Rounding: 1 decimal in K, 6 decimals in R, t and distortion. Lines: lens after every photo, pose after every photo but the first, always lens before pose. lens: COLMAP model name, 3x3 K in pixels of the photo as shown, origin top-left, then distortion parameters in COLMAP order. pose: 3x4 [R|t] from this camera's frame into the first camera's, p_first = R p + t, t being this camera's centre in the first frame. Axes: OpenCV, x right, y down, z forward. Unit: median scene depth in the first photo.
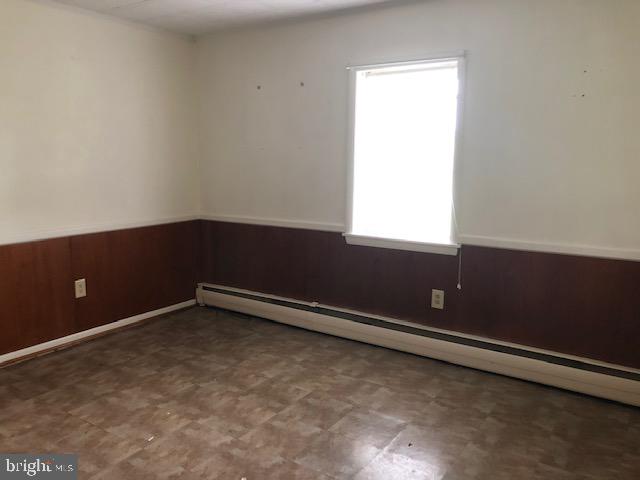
lens RADIAL K [[536.9, 0, 320.0], [0, 536.9, 240.0], [0, 0, 1]] dist [0.008316, 0.010010]
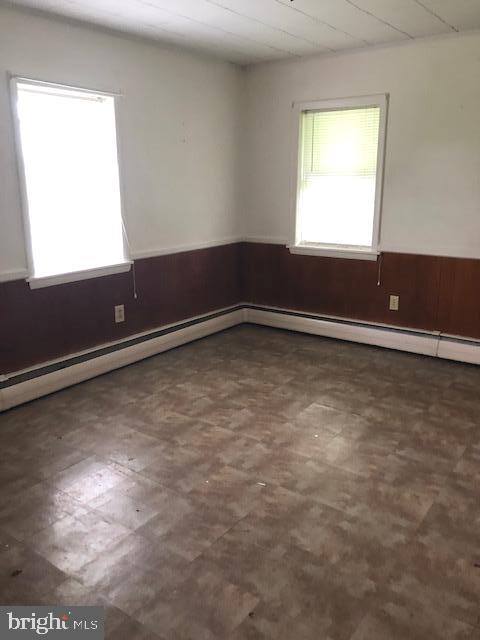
lens RADIAL K [[525.1, 0, 240.8], [0, 525.1, 306.2], [0, 0, 1]] dist [0.098145, -0.006184]
pose [[0.041794, -0.247473, 0.967993, -0.988340], [0.167351, 0.956886, 0.237408, -0.147799], [-0.985011, 0.152073, 0.081407, 0.767779]]
